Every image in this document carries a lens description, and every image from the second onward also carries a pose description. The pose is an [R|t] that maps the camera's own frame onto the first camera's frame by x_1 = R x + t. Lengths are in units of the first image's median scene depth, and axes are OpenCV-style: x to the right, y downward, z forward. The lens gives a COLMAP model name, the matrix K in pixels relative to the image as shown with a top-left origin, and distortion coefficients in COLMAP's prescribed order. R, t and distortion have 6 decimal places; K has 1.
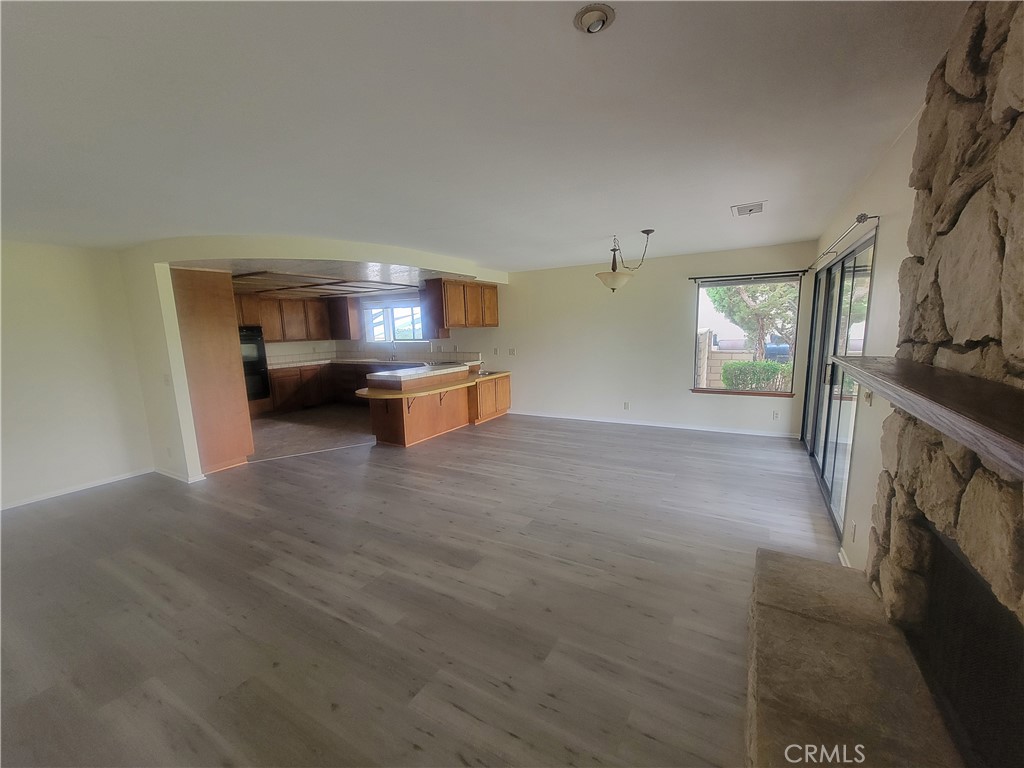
lens RADIAL K [[411.6, 0, 517.5], [0, 411.6, 388.0], [0, 0, 1]] dist [-0.002697, 0.000889]
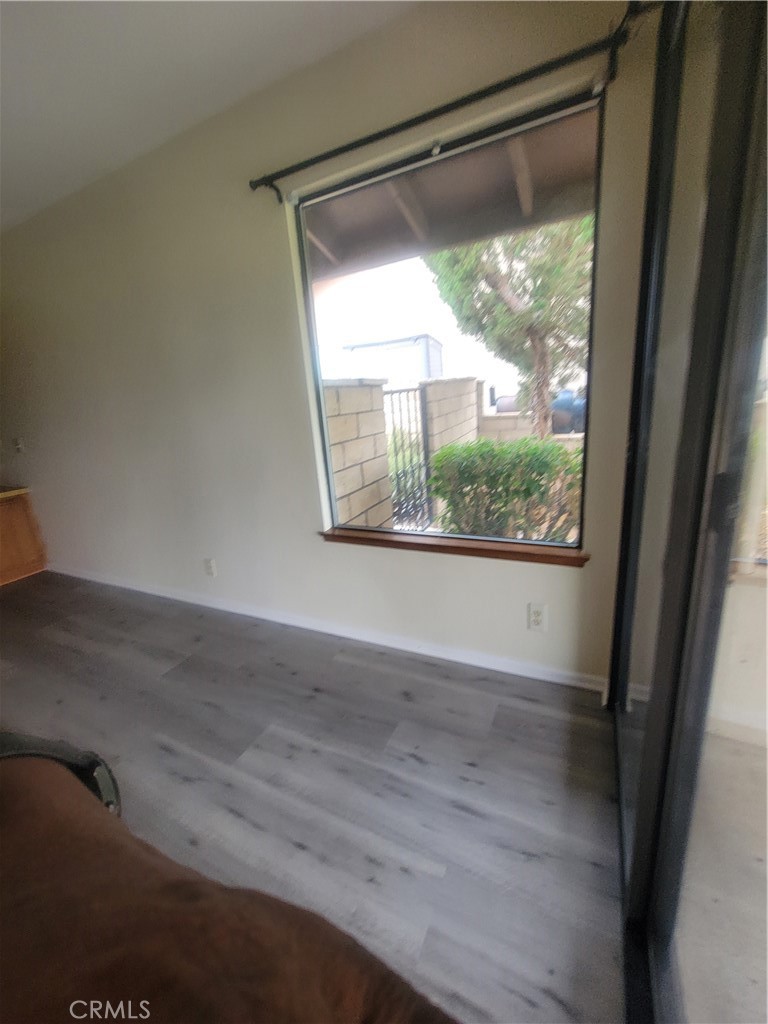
lens RADIAL K [[411.6, 0, 378.9], [0, 411.6, 509.6], [0, 0, 1]] dist [-0.002697, 0.000889]
pose [[0.997234, -0.064525, 0.036888, 0.459000], [0.059594, 0.990744, 0.121962, -0.058525], [-0.044416, -0.119427, 0.991849, 0.639843]]
